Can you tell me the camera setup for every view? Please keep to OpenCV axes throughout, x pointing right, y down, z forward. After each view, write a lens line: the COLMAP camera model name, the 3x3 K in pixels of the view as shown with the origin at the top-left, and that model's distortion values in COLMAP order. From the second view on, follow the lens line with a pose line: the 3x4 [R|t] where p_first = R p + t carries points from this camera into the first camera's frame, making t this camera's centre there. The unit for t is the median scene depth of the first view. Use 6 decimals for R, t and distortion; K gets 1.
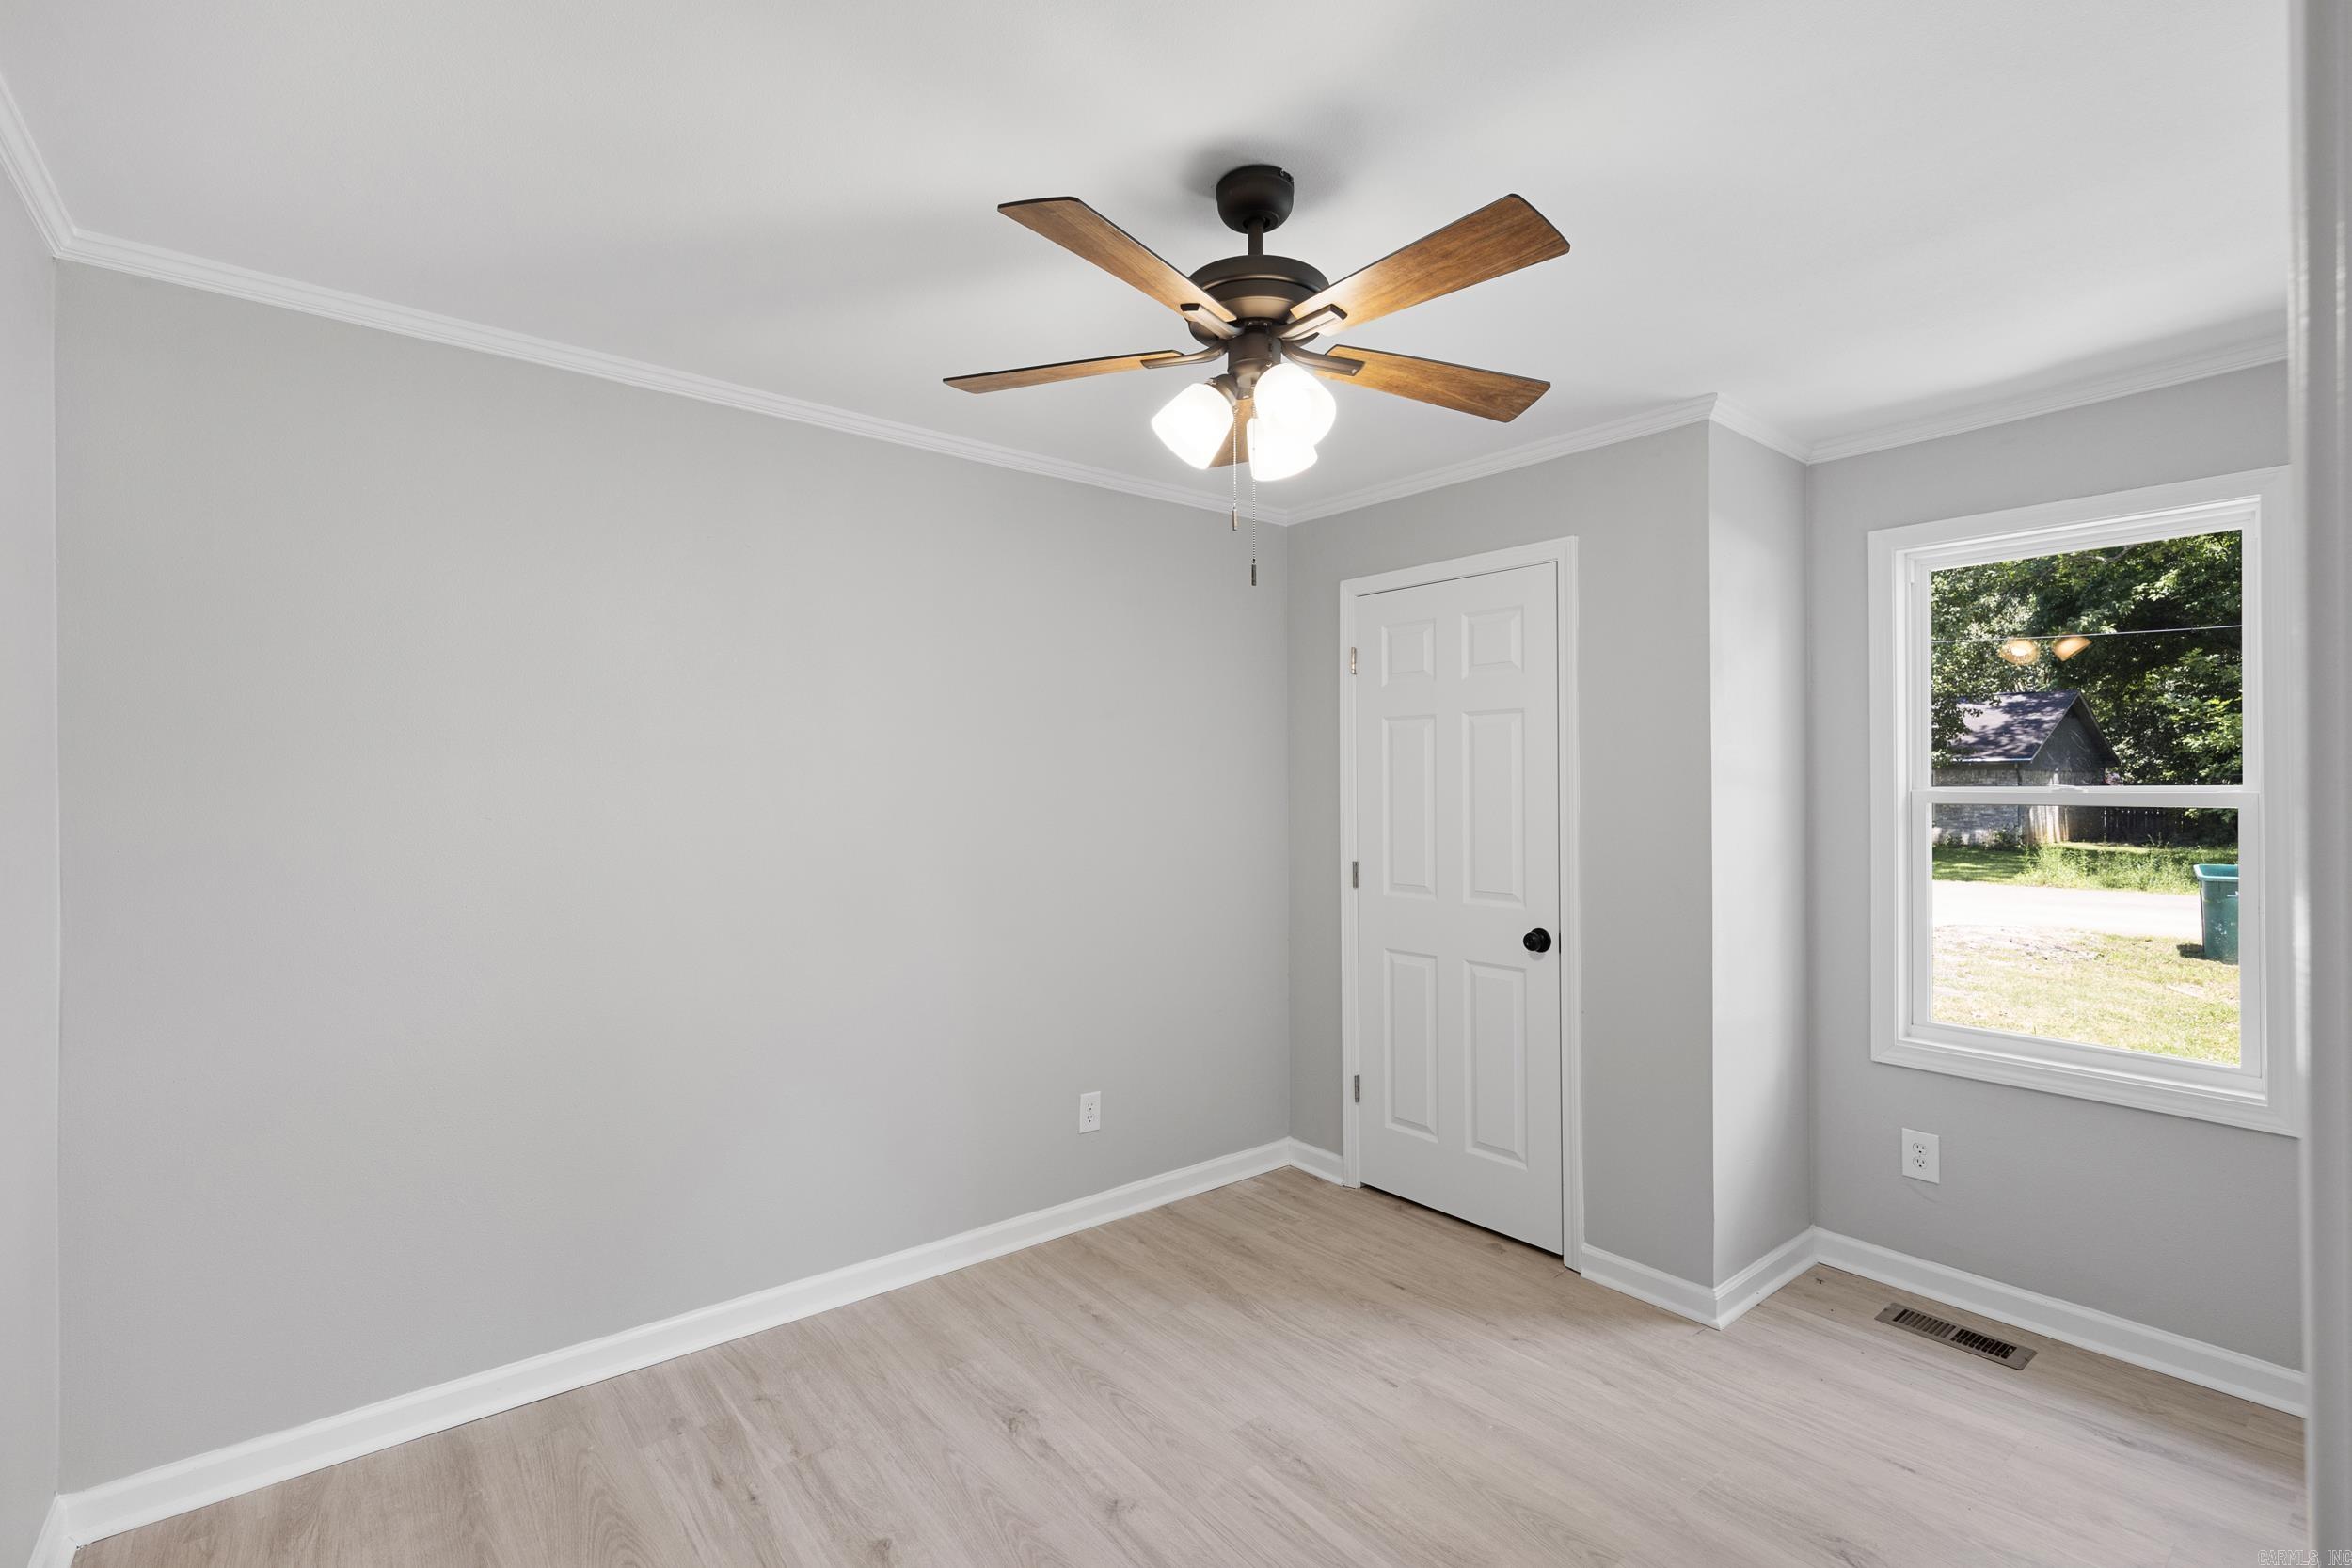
lens RADIAL K [[1051.9, 0, 1172.1], [0, 1051.9, 790.7], [0, 0, 1]] dist [-0.000453, -0.000299]
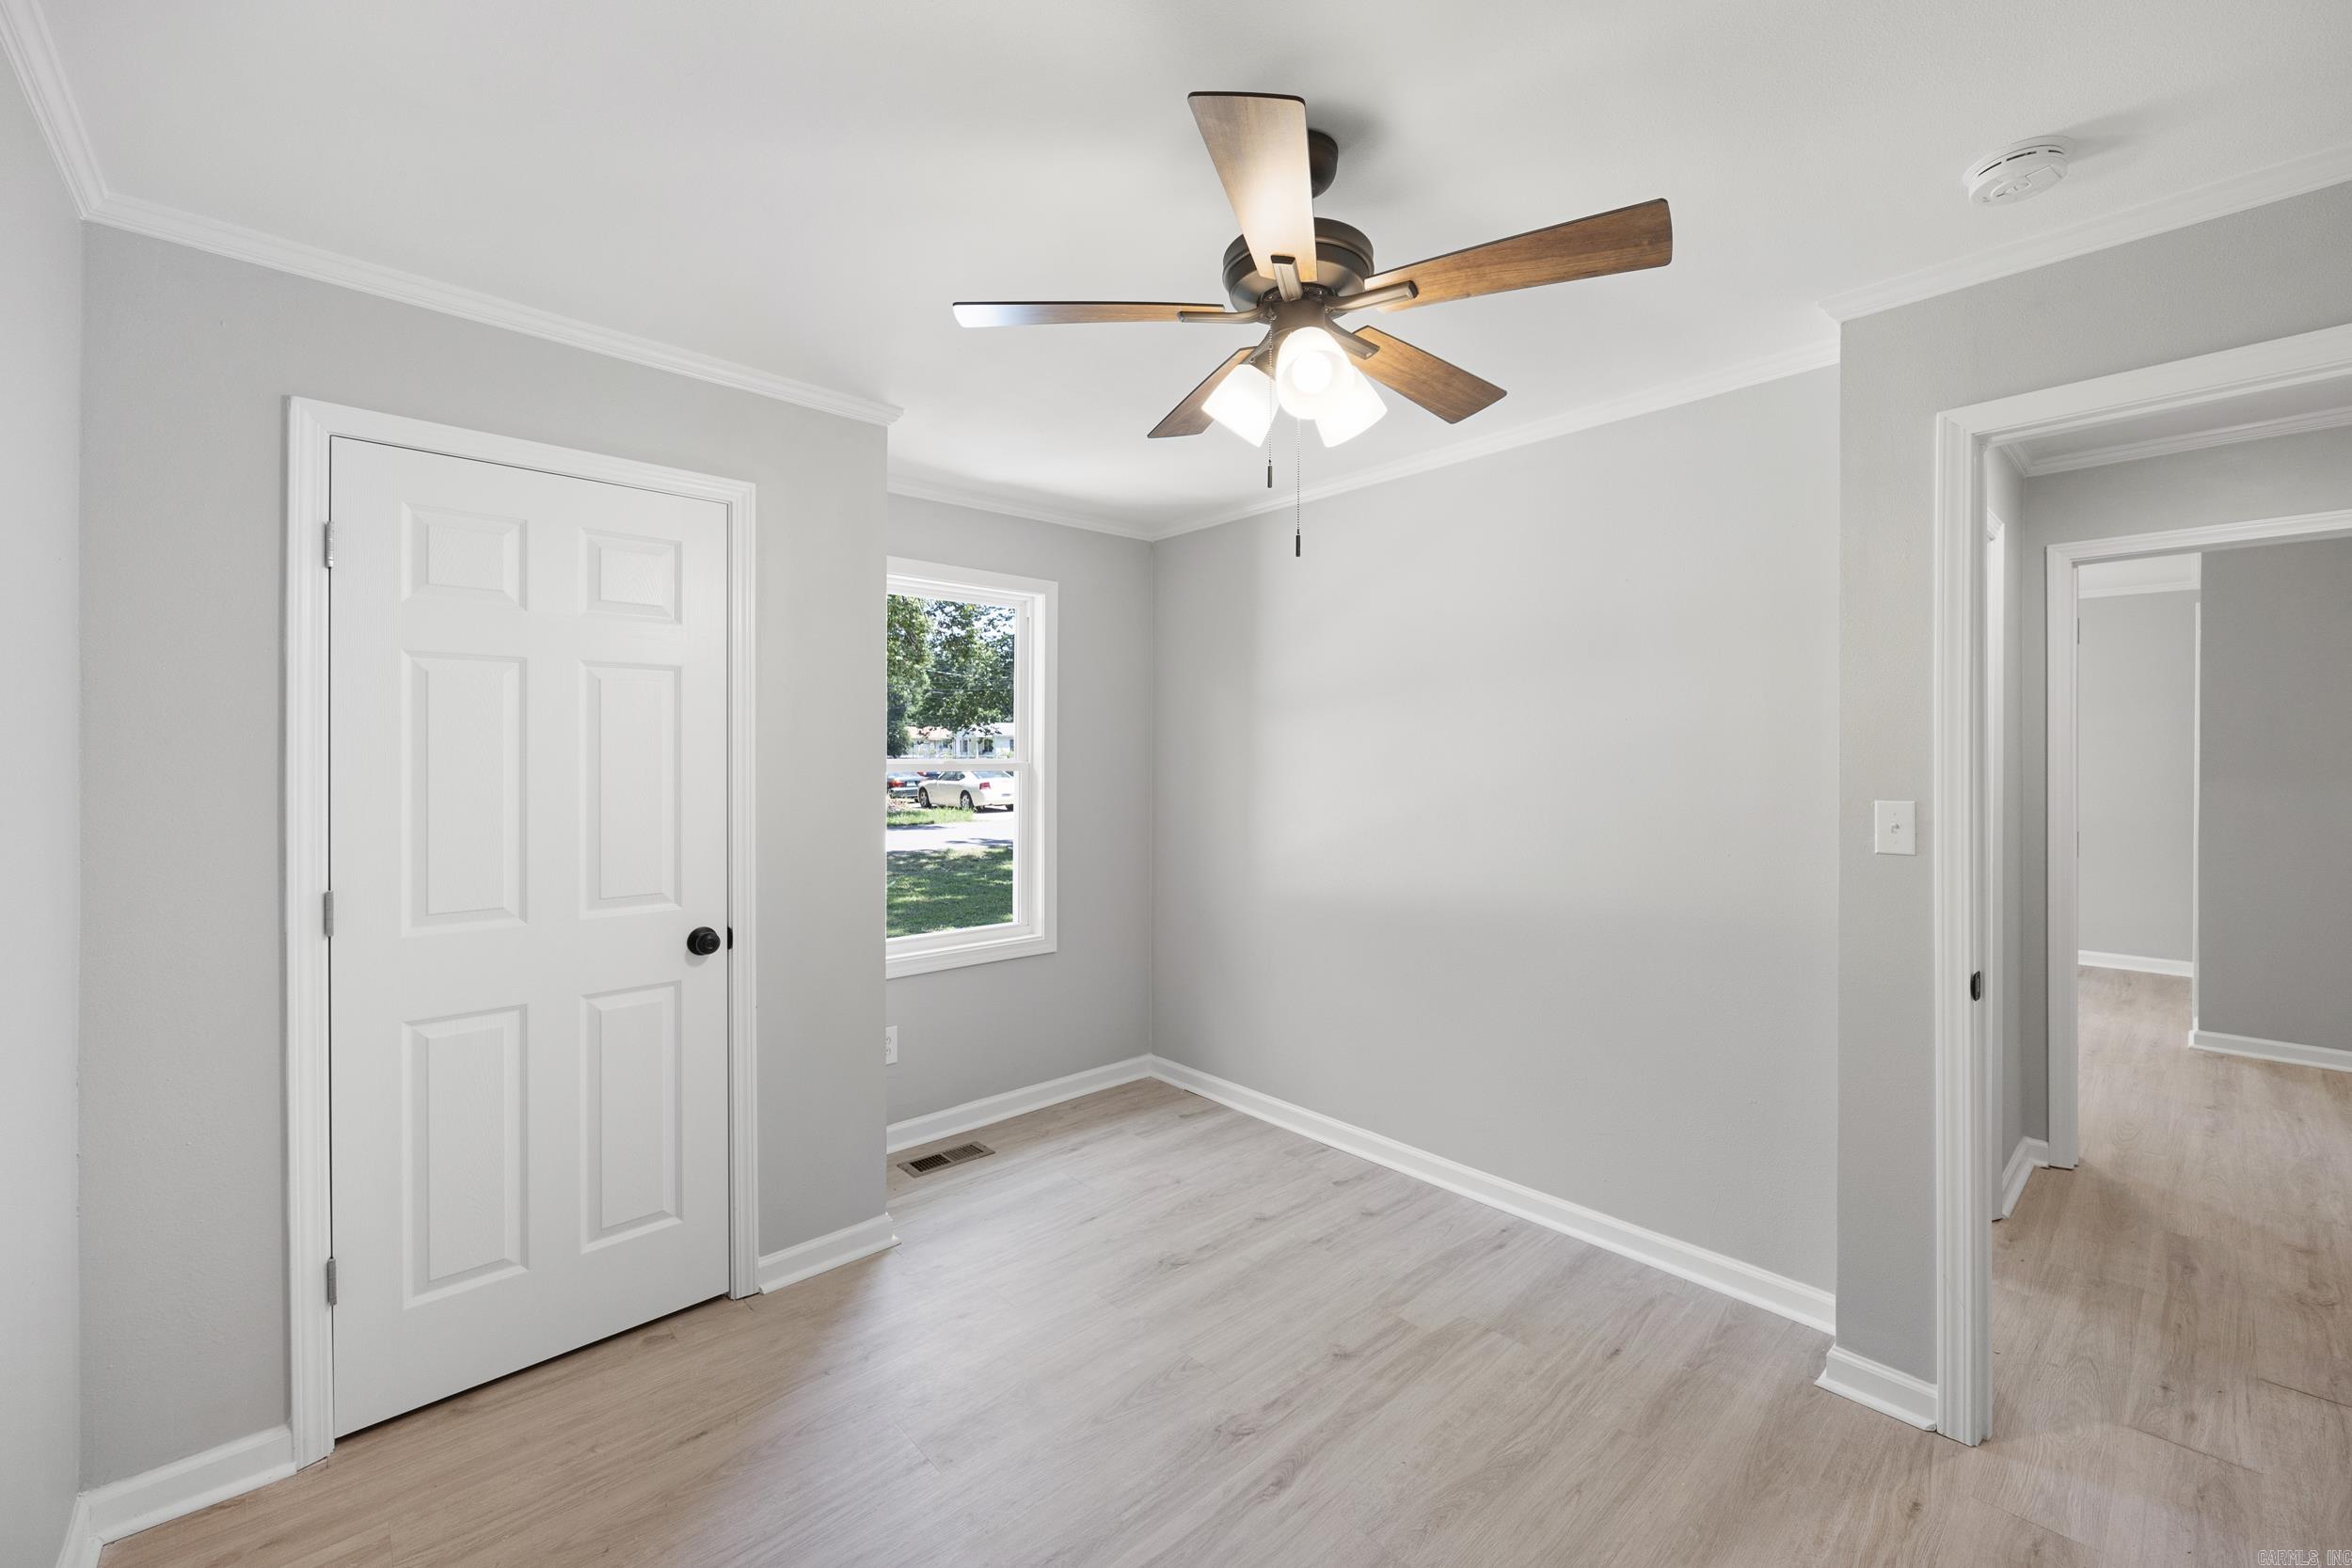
lens RADIAL K [[954.8, 0, 1215.3], [0, 954.8, 761.0], [0, 0, 1]] dist [-0.001382, 0.000425]
pose [[-0.085669, -0.002685, 0.996320, -0.494015], [0.006571, 0.999973, 0.003260, -0.003850], [-0.996302, 0.006827, -0.085649, 0.704746]]
